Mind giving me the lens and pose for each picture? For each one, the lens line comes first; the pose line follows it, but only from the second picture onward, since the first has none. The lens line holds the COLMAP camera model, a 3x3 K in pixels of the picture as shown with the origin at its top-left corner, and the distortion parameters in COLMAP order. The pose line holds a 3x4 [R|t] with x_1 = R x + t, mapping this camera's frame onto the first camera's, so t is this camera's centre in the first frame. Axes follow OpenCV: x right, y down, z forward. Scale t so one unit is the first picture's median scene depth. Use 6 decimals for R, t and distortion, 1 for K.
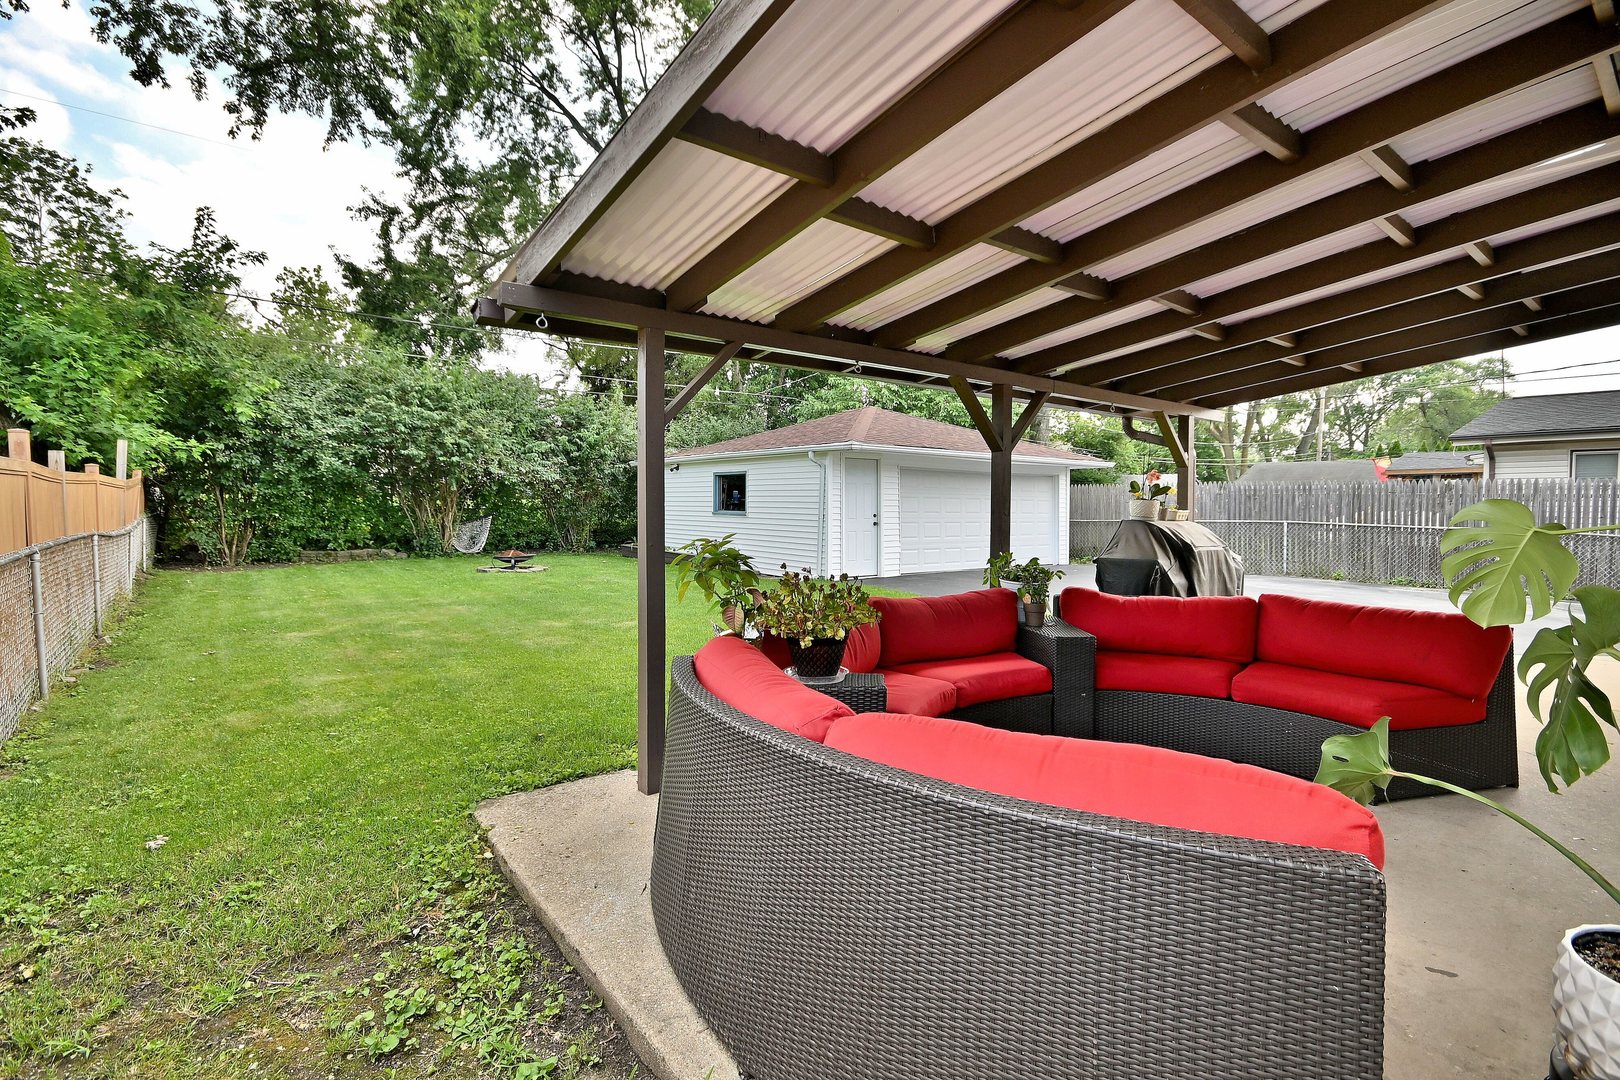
lens RADIAL K [[760.0, 0, 804.5], [0, 760.0, 531.8], [0, 0, 1]] dist [0.036531, -0.021987]
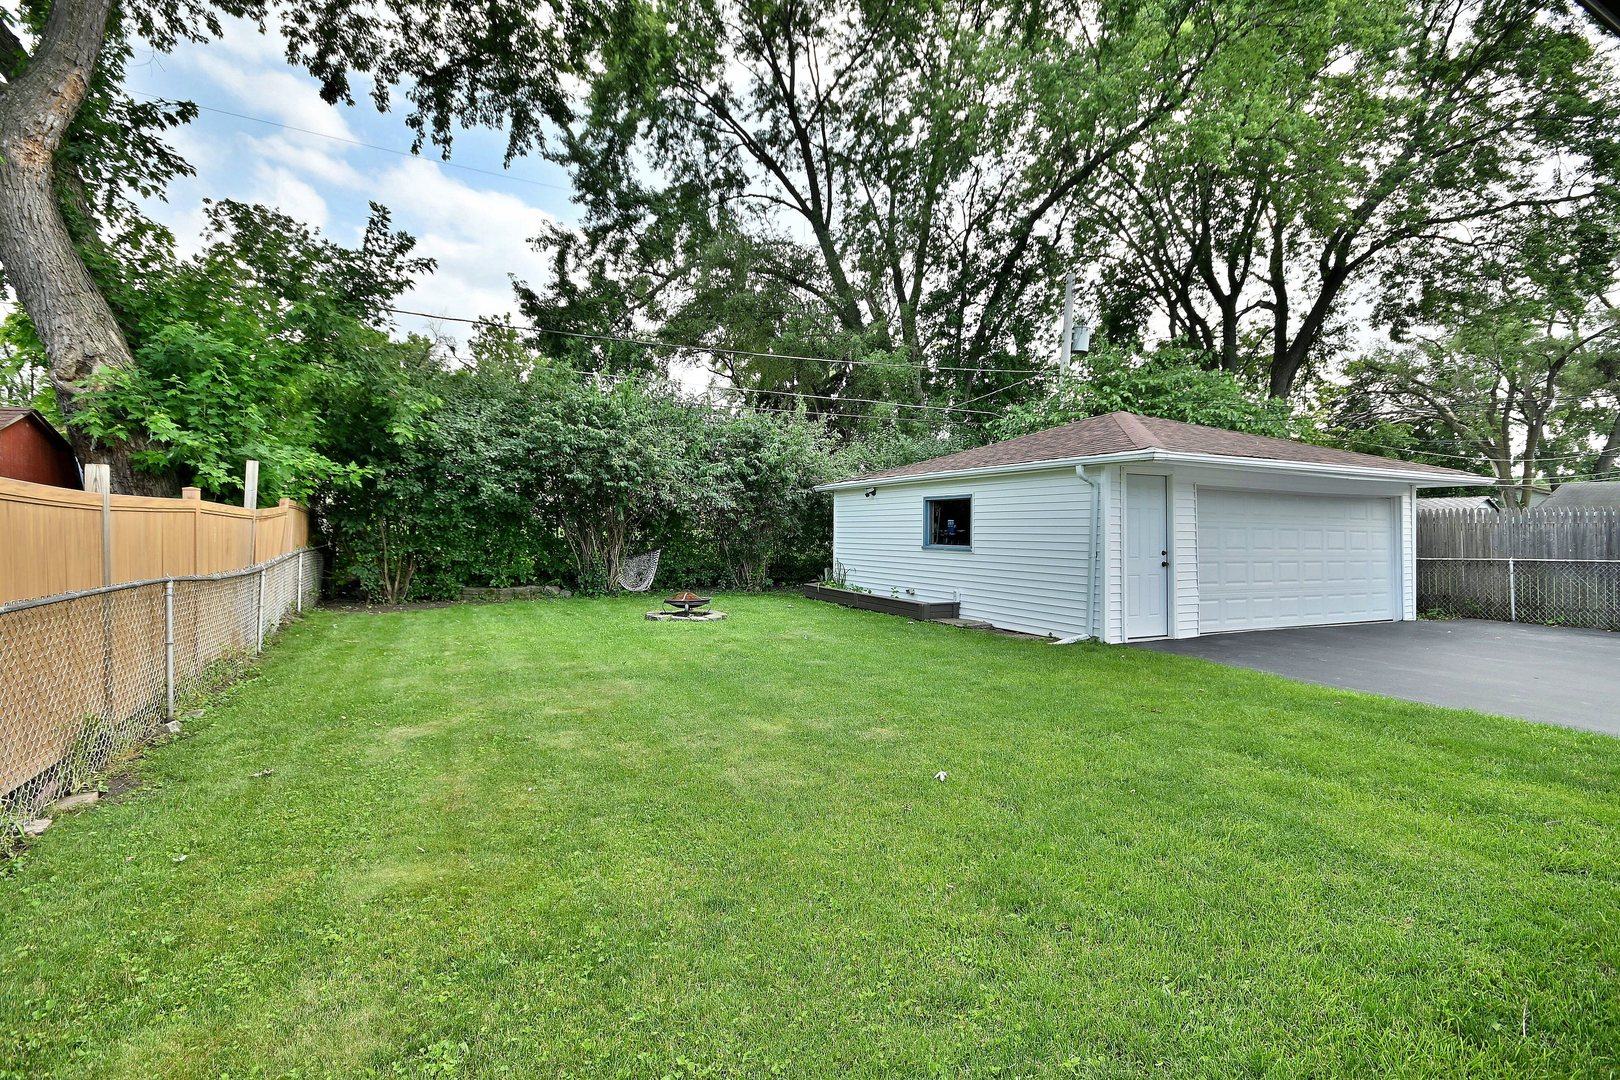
lens RADIAL K [[749.3, 0, 814.2], [0, 749.3, 533.4], [0, 0, 1]] dist [-0.000256, -0.000363]
pose [[0.984481, 0.000678, -0.175488, -0.087978], [-0.007143, 0.999319, -0.036212, -0.009551], [0.175344, 0.036903, 0.983815, 0.190609]]
